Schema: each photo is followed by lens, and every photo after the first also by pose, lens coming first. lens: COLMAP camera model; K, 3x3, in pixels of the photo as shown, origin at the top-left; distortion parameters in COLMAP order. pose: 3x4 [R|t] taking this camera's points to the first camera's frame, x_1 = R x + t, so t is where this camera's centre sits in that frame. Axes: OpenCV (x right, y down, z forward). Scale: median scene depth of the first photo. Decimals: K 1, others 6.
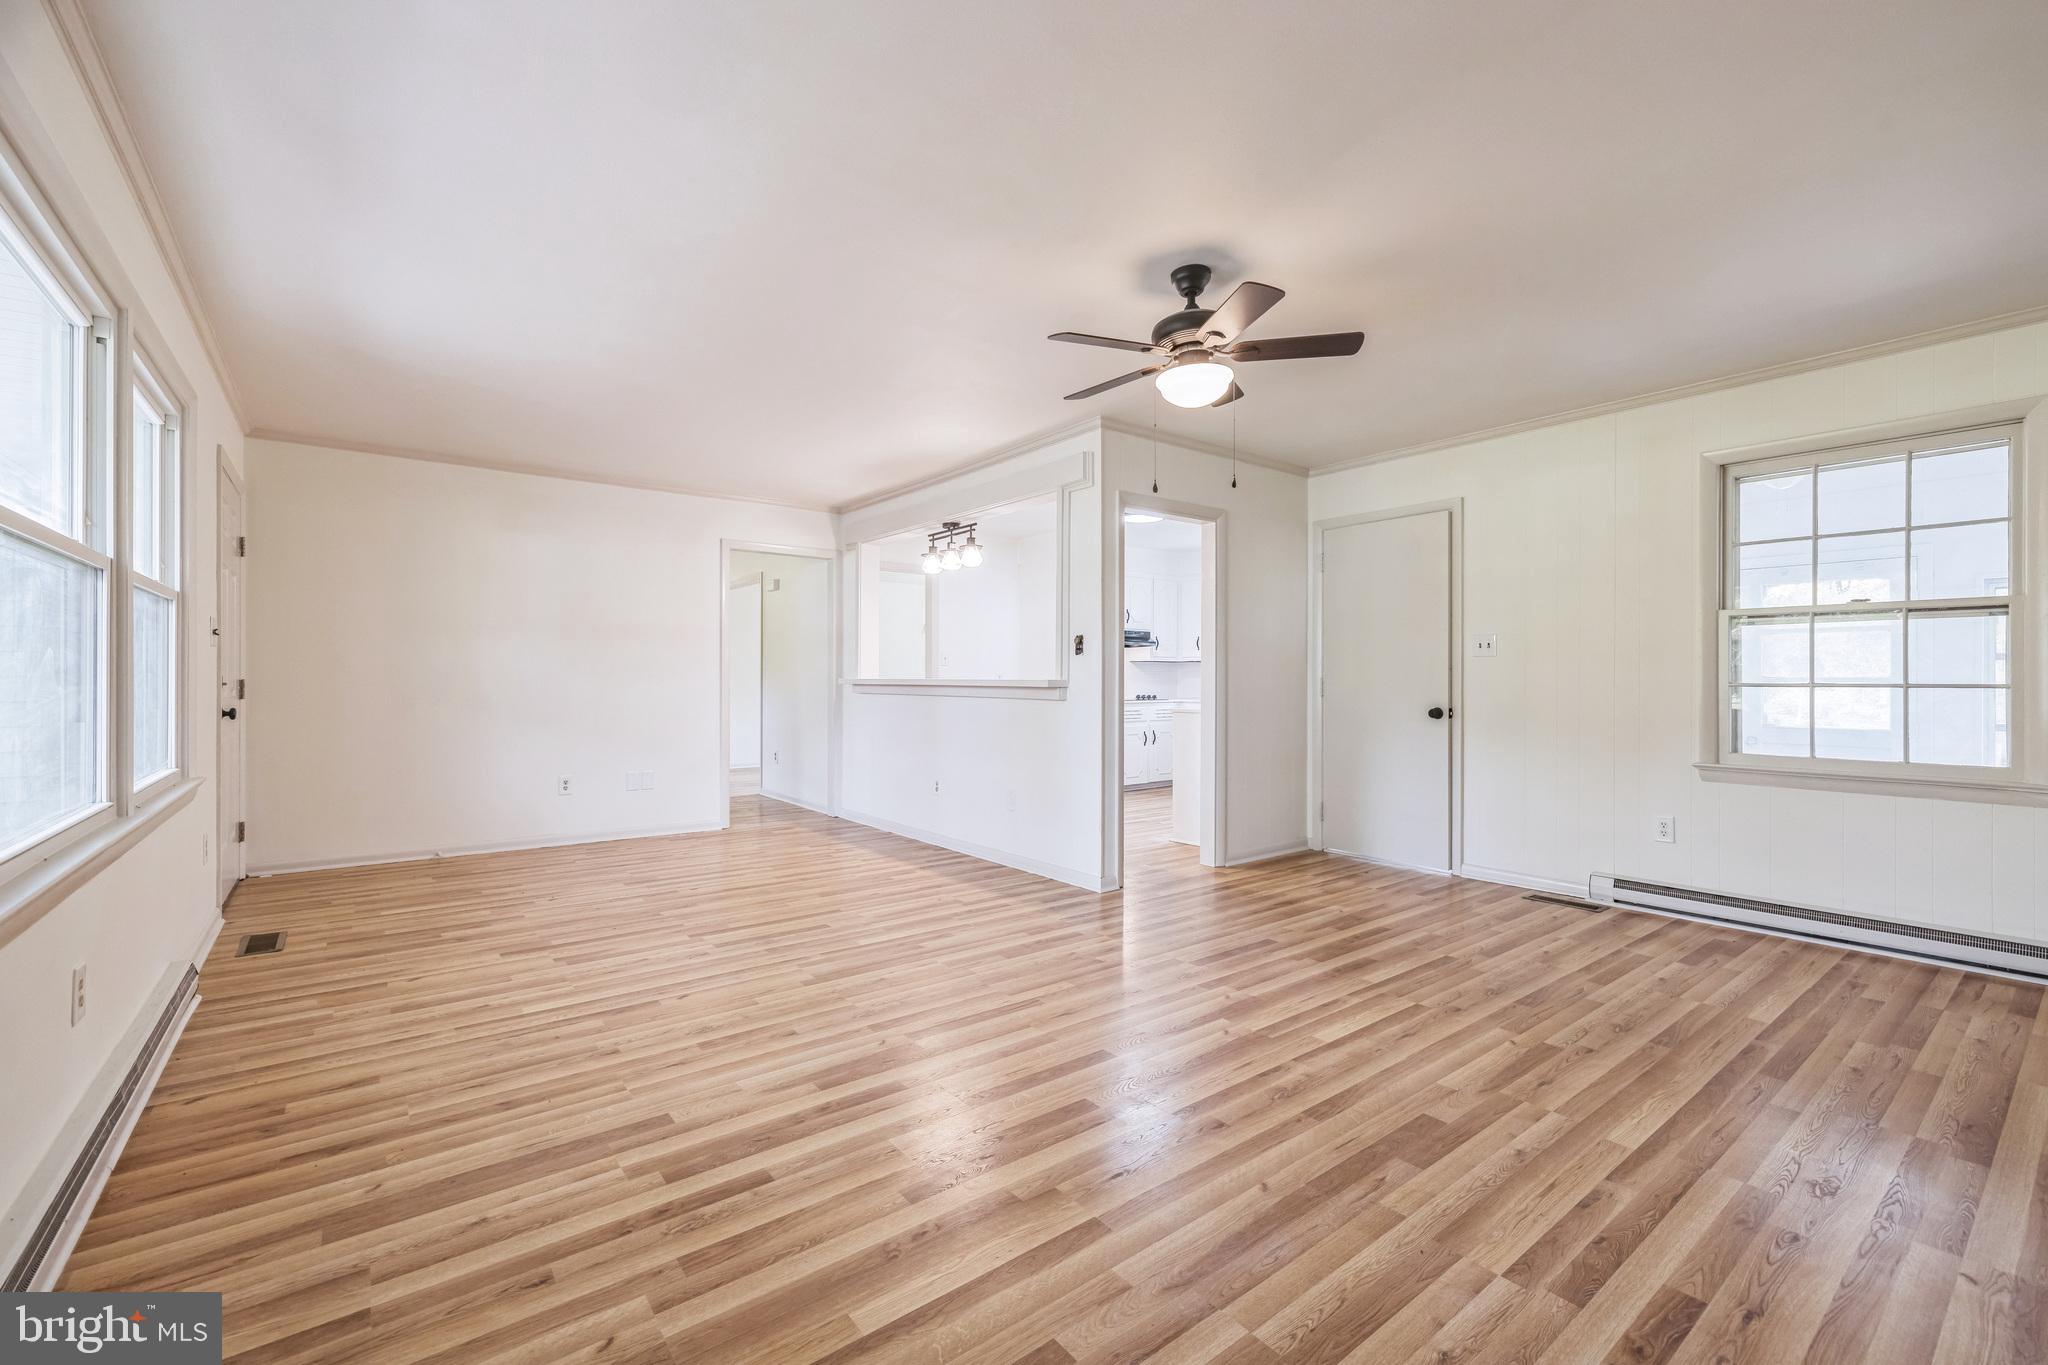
lens RADIAL K [[860.2, 0, 1024.4], [0, 860.2, 679.1], [0, 0, 1]] dist [-0.000349, 0.000591]
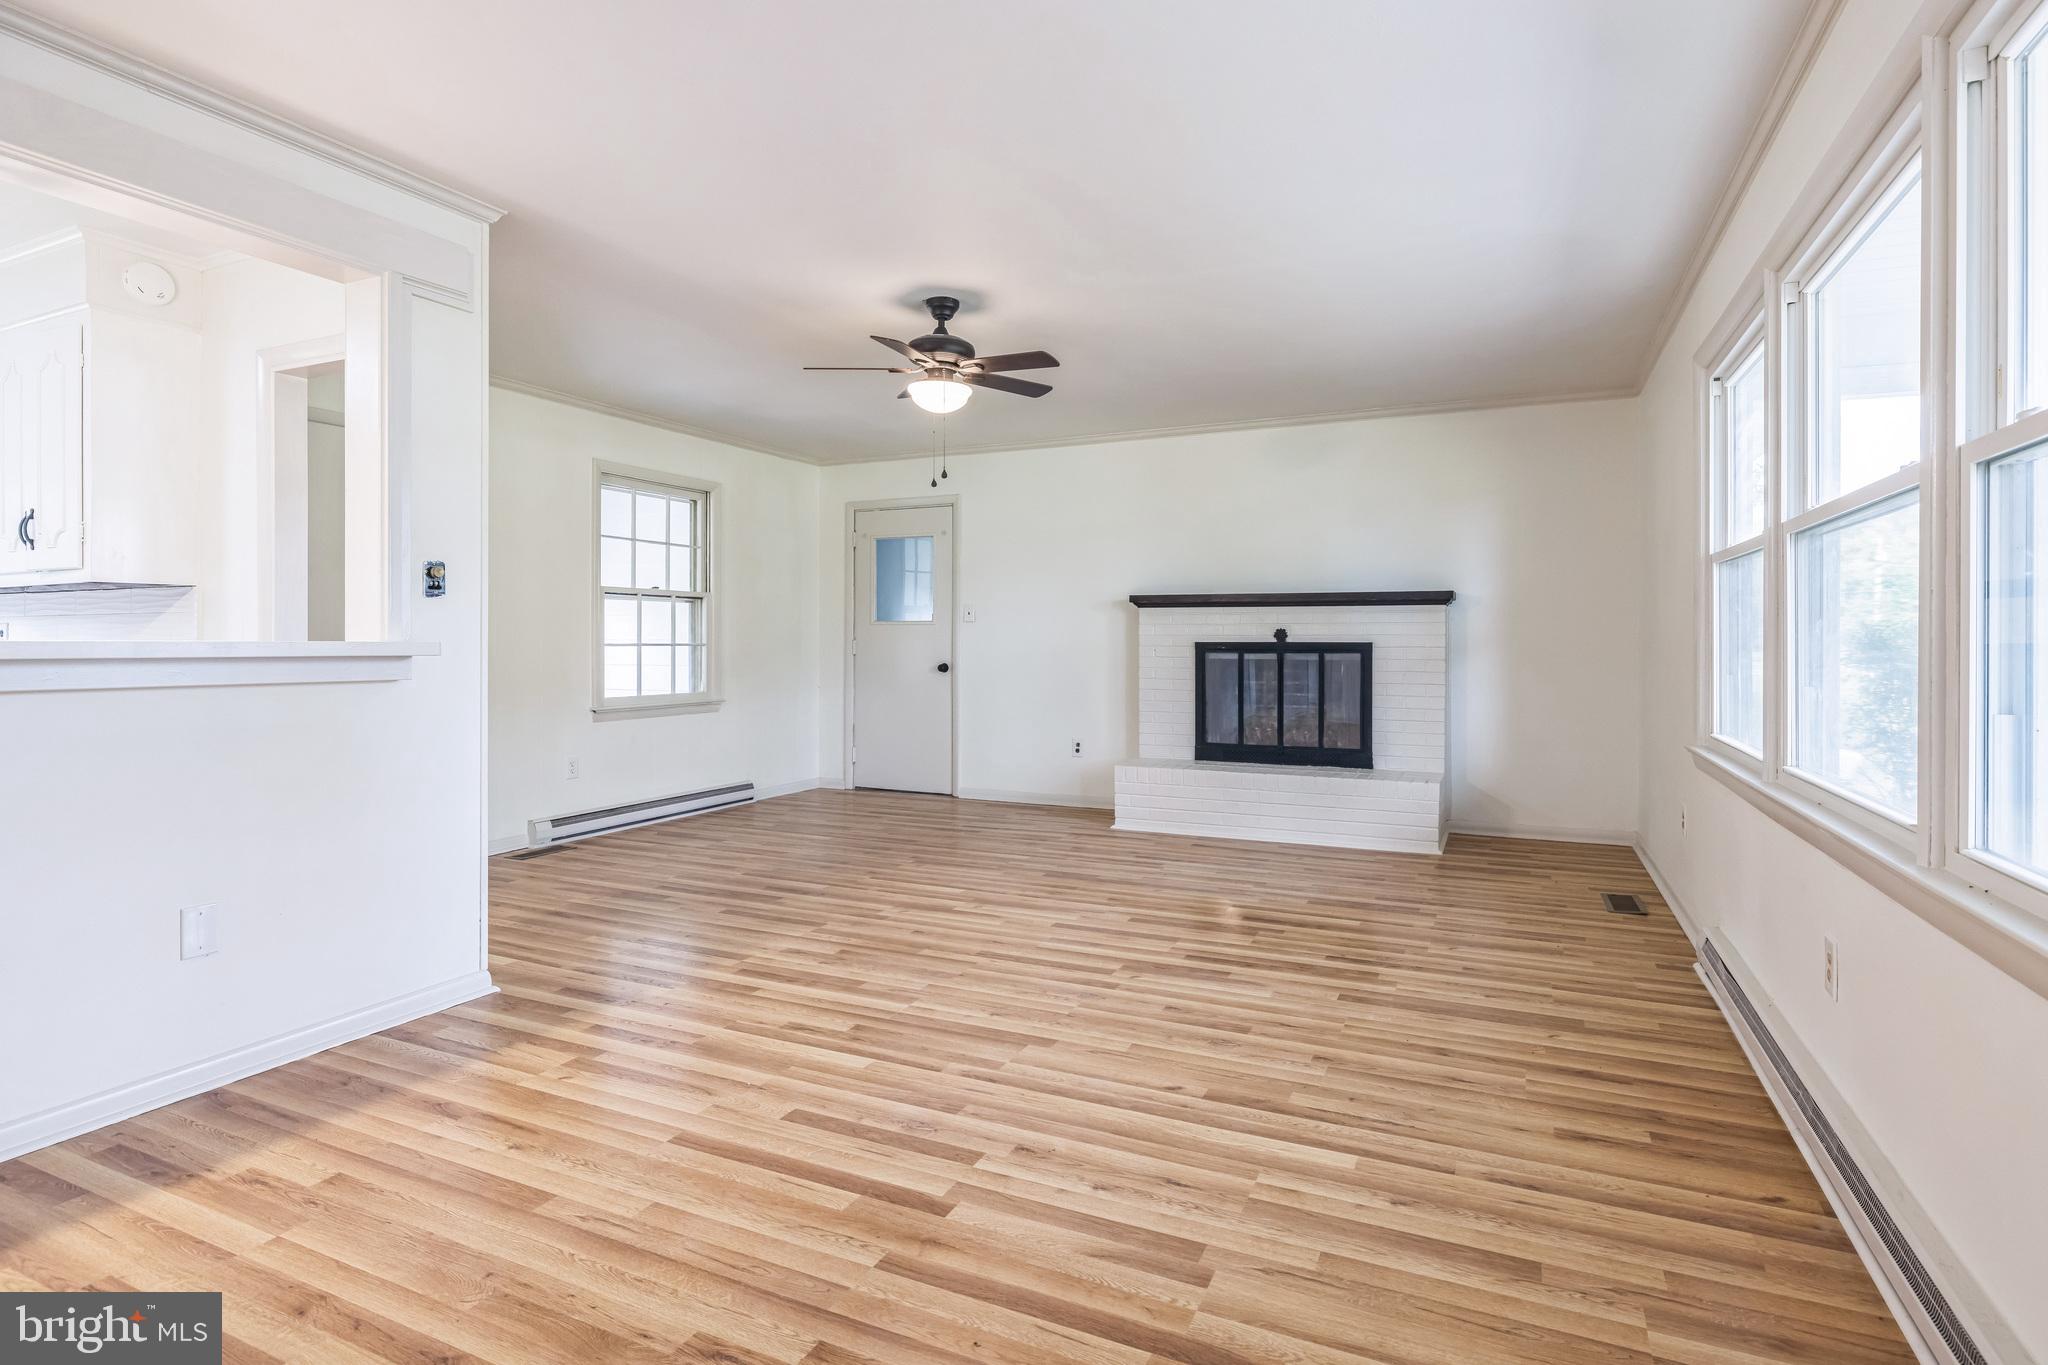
lens RADIAL K [[1042.7, 0, 1022.2], [0, 1042.7, 667.5], [0, 0, 1]] dist [-0.005969, -0.000665]
pose [[-0.455320, -0.023628, 0.890014, -1.254130], [-0.001368, 0.999665, 0.025839, -0.001021], [-0.890327, 0.010547, -0.455200, 1.712025]]
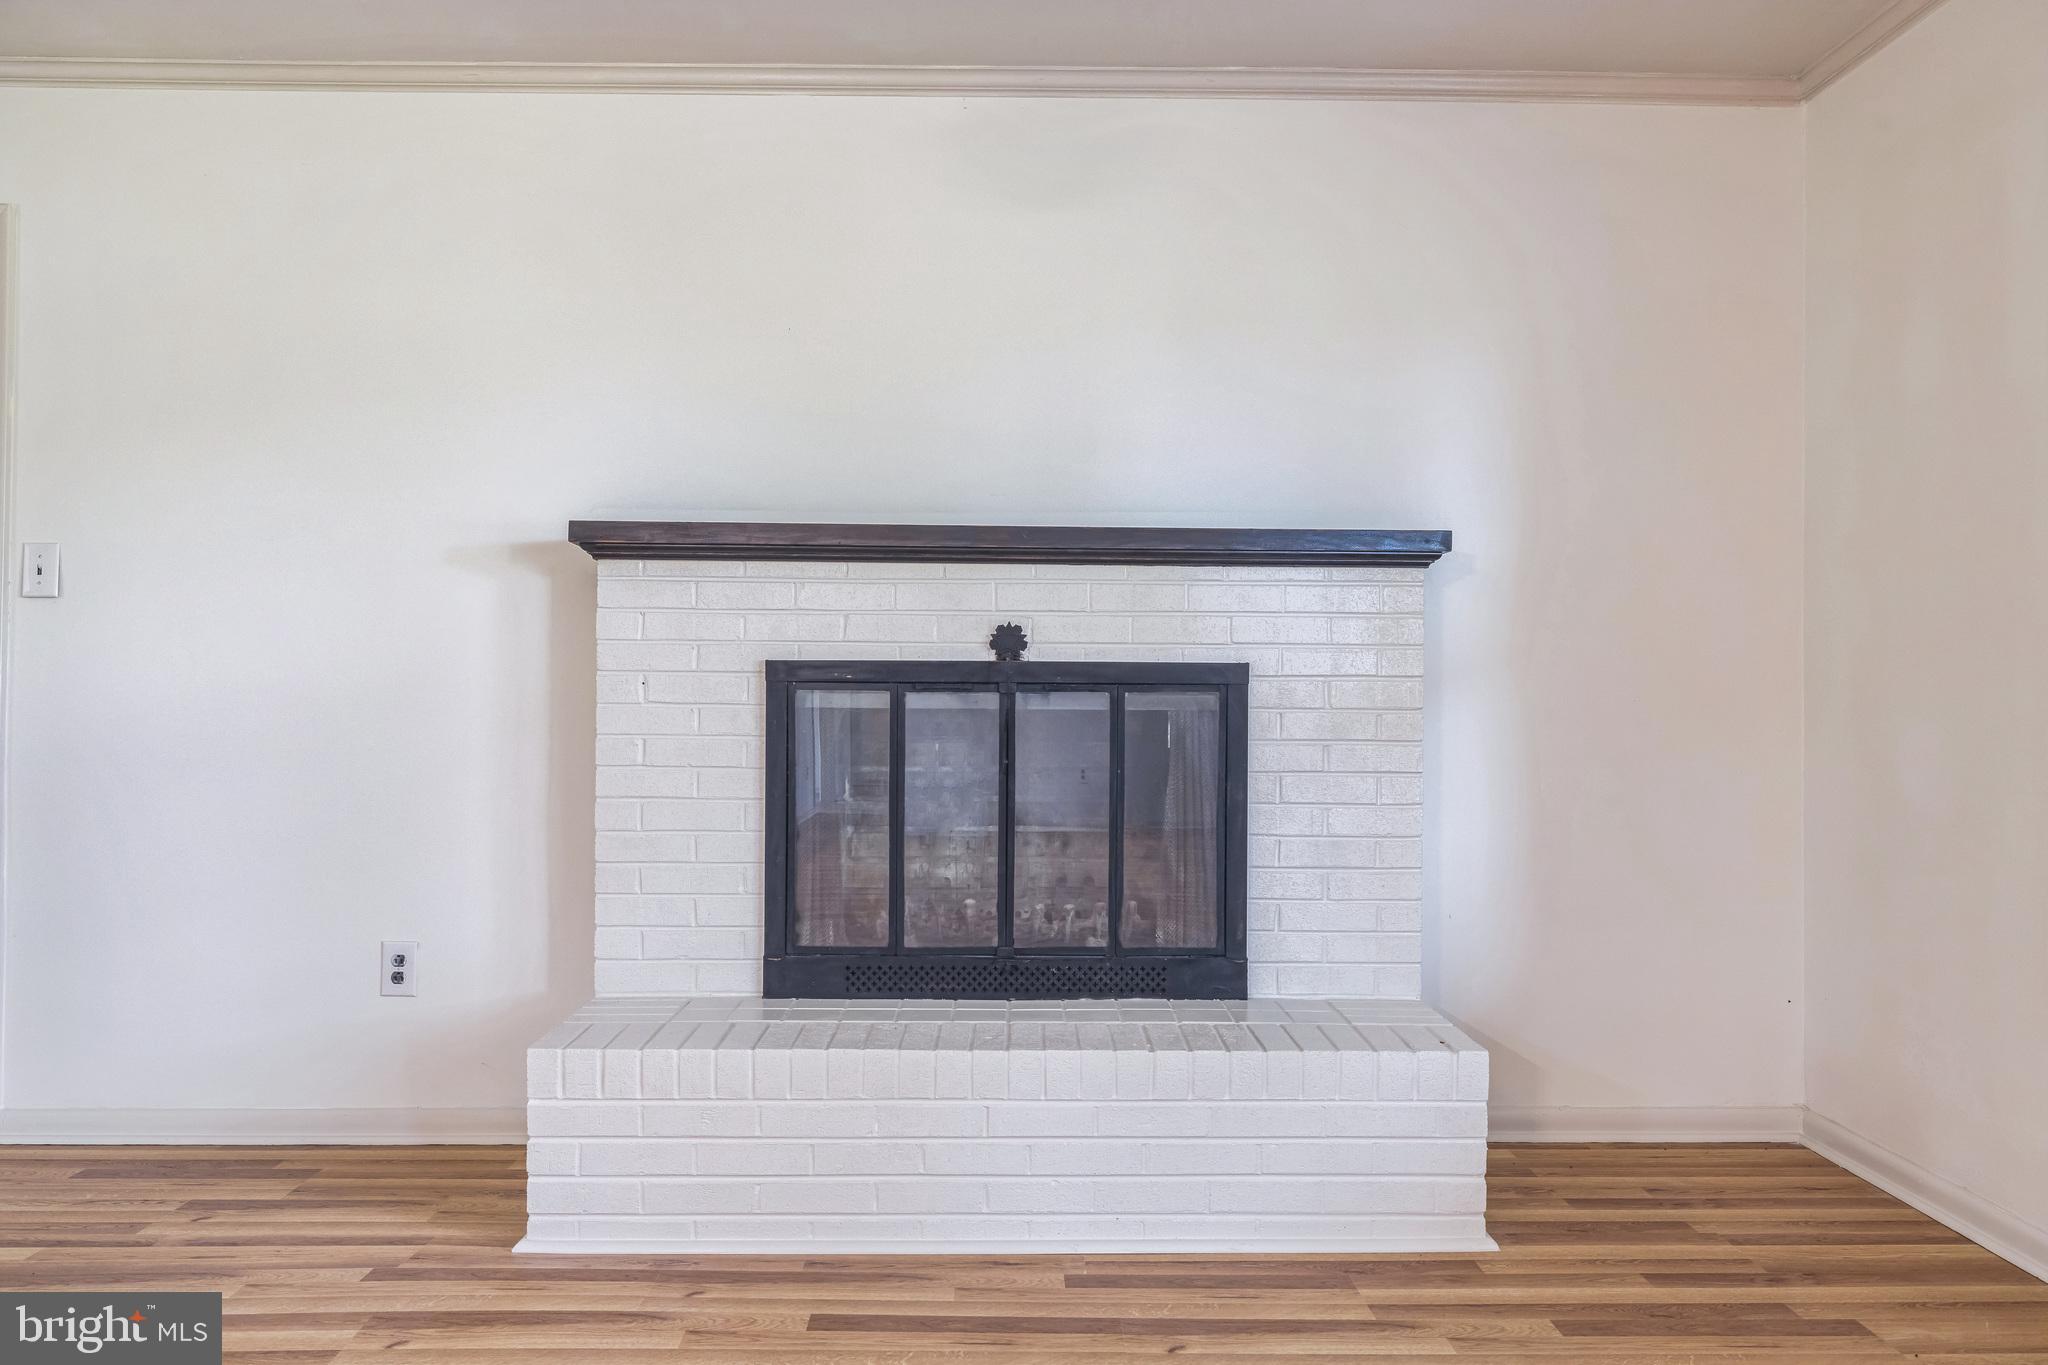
lens RADIAL K [[1586.8, 0, 1063.8], [0, 1586.8, 624.7], [0, 0, 1]] dist [-0.002942, -0.000396]
pose [[-0.802774, 0.006905, 0.596244, -0.242847], [-0.007354, 0.999742, -0.021479, -0.000816], [-0.596239, -0.021627, -0.802516, 1.142911]]
